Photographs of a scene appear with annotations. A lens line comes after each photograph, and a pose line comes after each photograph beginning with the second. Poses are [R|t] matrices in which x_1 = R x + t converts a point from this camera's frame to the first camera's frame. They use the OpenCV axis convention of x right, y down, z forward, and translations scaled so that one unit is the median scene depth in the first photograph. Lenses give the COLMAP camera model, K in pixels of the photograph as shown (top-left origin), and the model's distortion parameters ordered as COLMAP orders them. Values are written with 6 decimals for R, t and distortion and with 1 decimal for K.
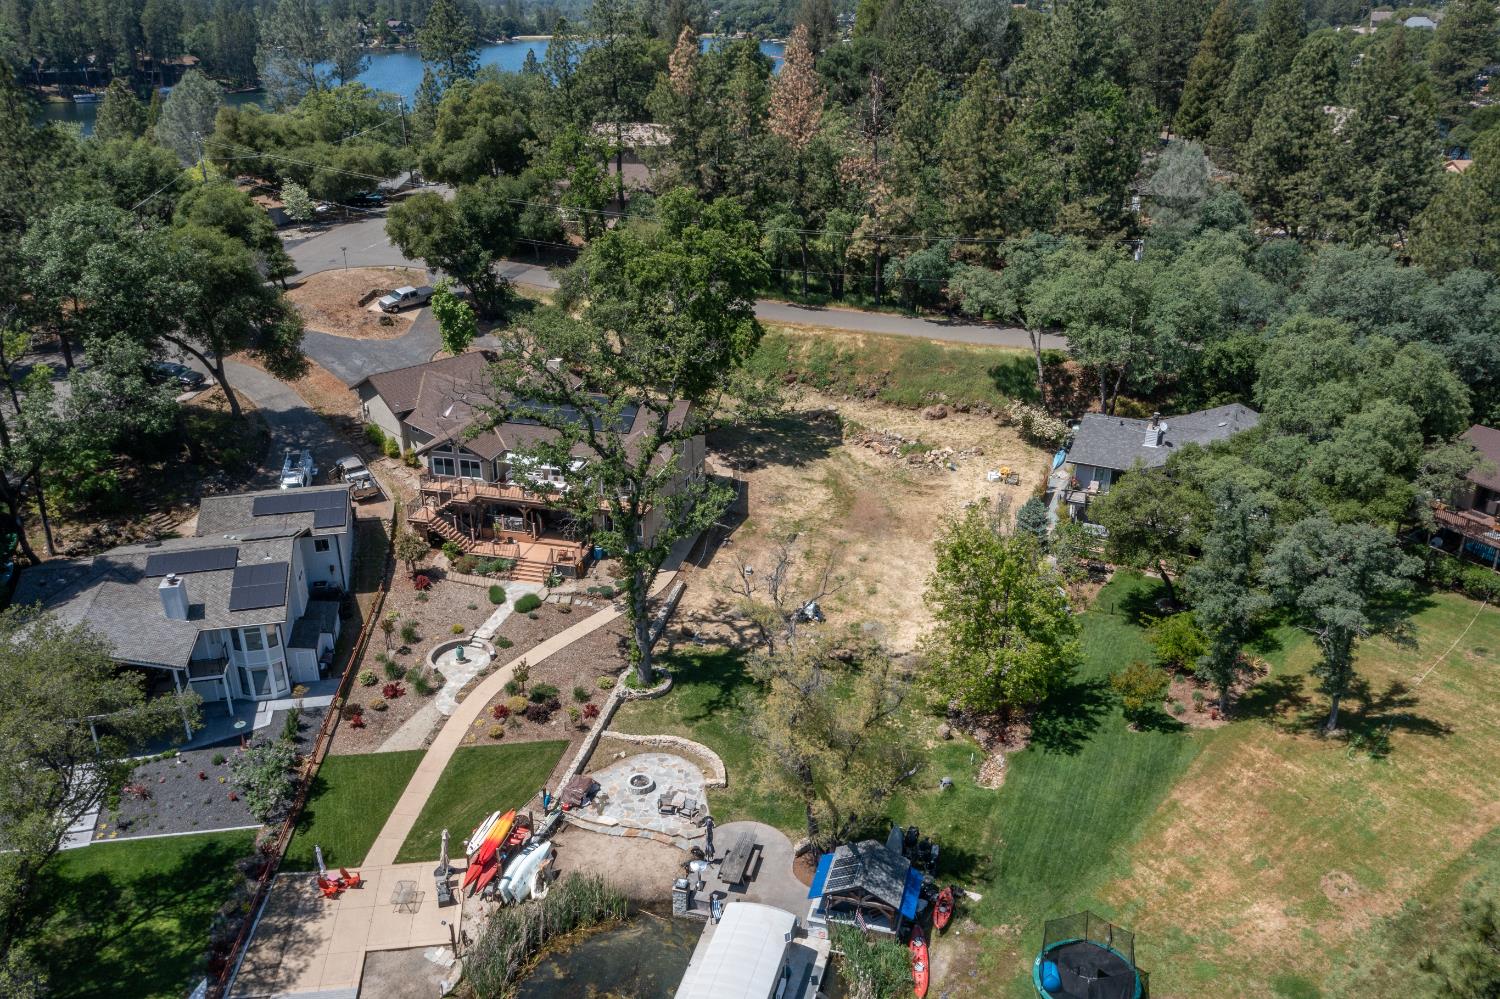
lens RADIAL K [[1186.9, 0, 752.0], [0, 1186.9, 497.1], [0, 0, 1]] dist [-0.011108, 0.016085]
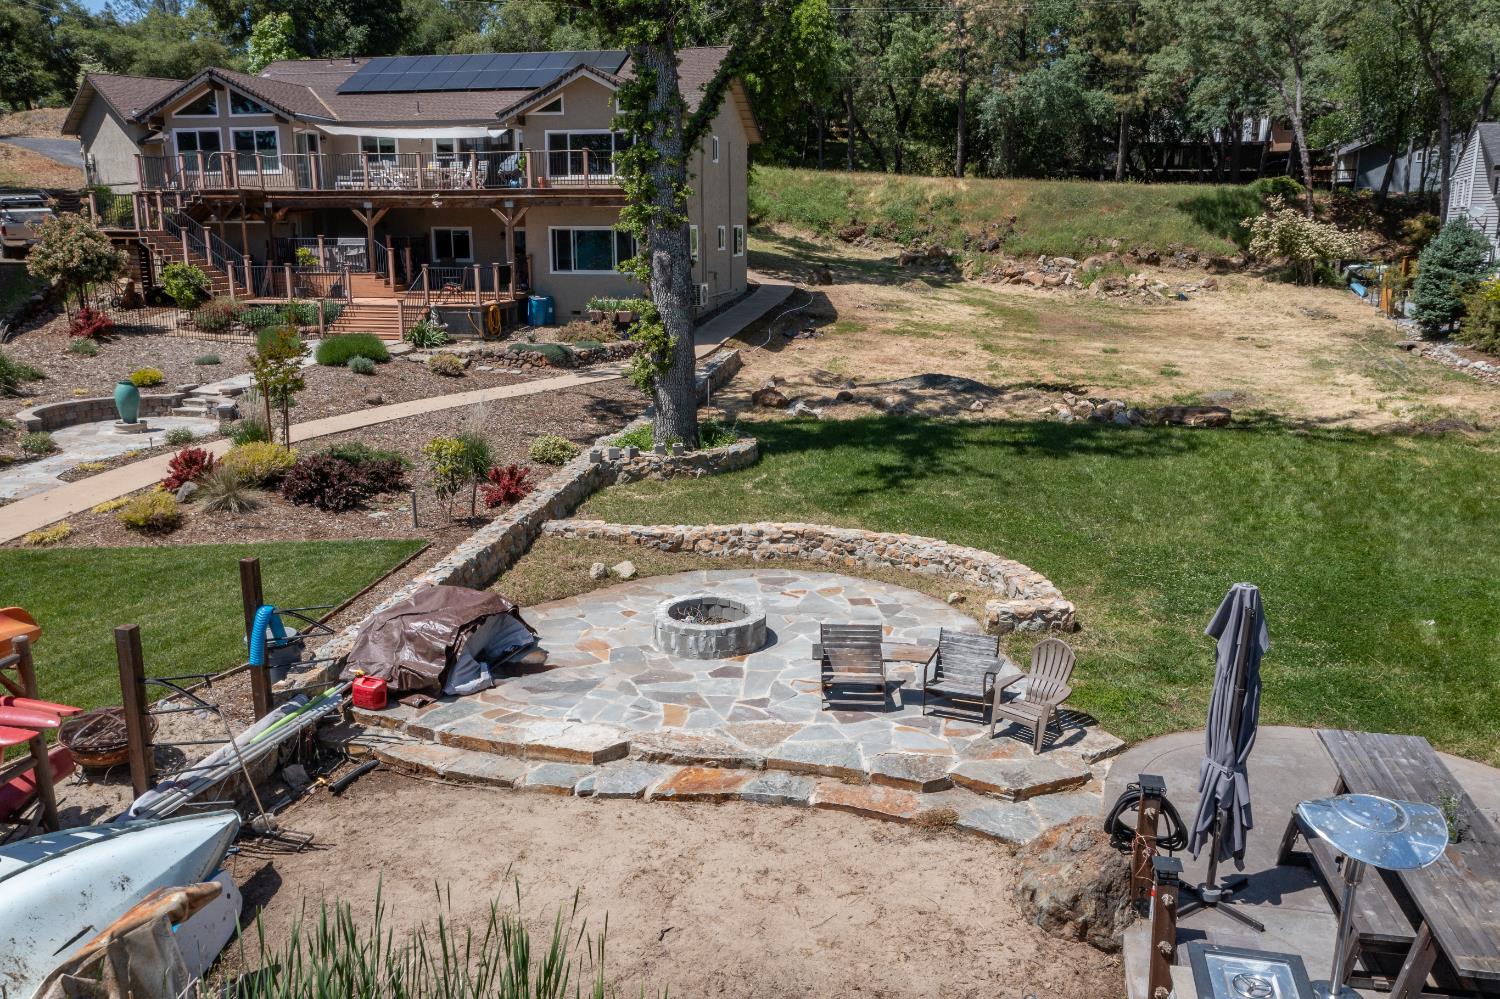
lens RADIAL K [[1186.9, 0, 747.6], [0, 1186.9, 499.4], [0, 0, 1]] dist [-0.011108, 0.016085]
pose [[0.998717, -0.010495, 0.049541, -0.074420], [0.019191, 0.983758, -0.178472, 0.196646], [-0.046863, 0.179194, 0.982697, 0.580280]]
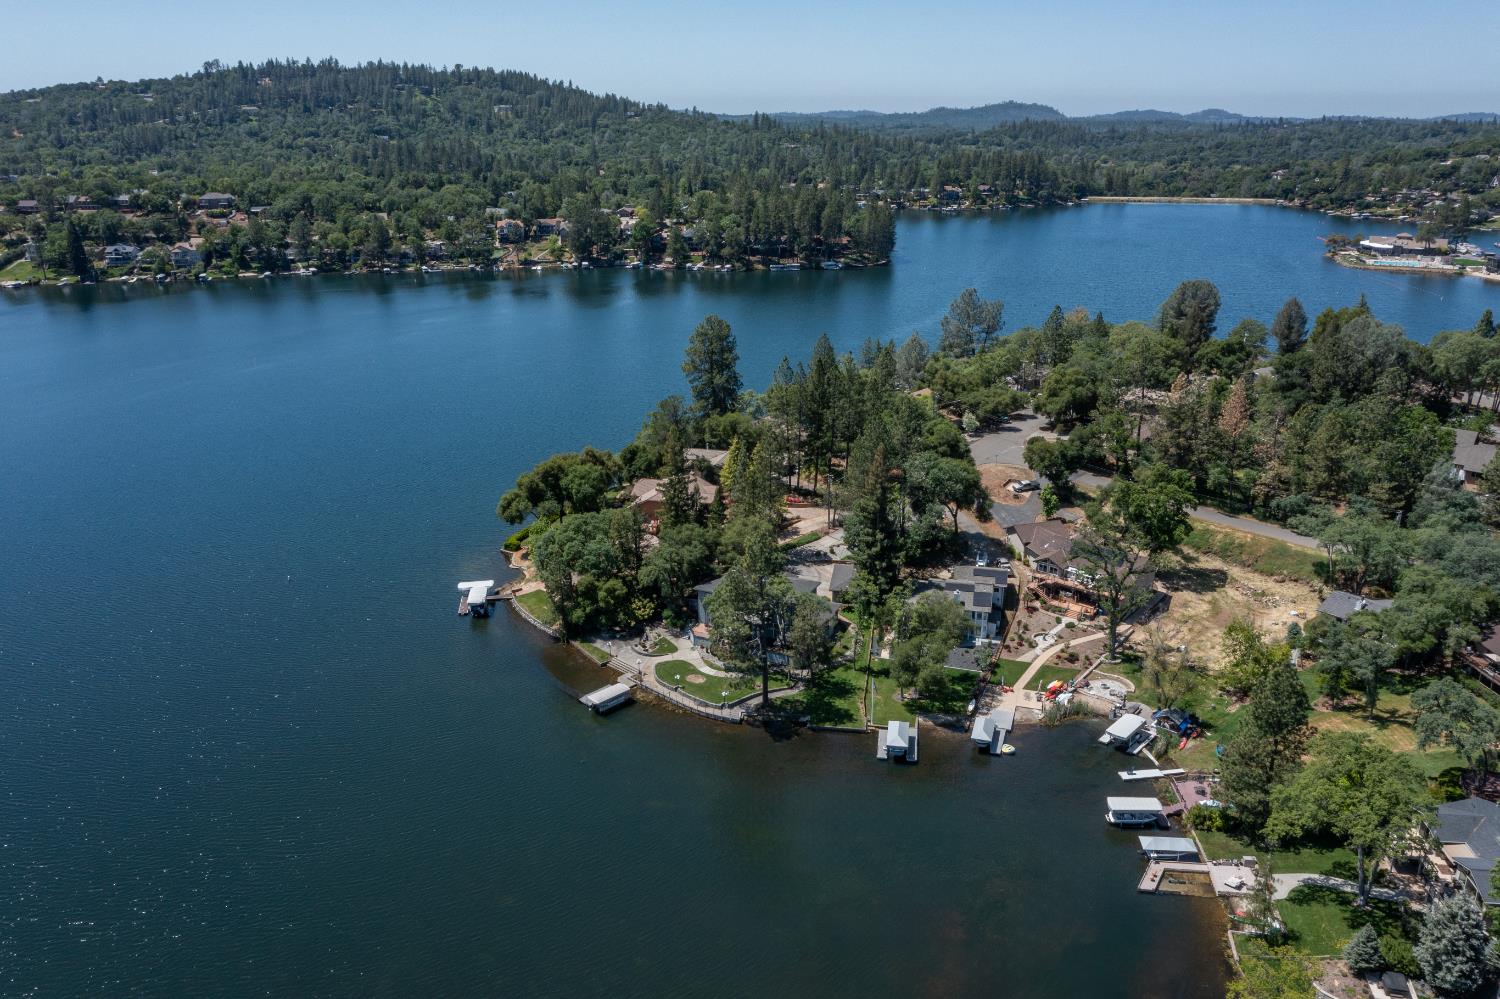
lens RADIAL K [[1186.9, 0, 758.3], [0, 1186.9, 497.9], [0, 0, 1]] dist [-0.011108, 0.016085]
pose [[0.904945, 0.137561, -0.402680, 0.190956], [-0.169897, 0.984410, -0.045522, 0.045977], [0.390140, 0.109609, 0.914208, -1.589549]]
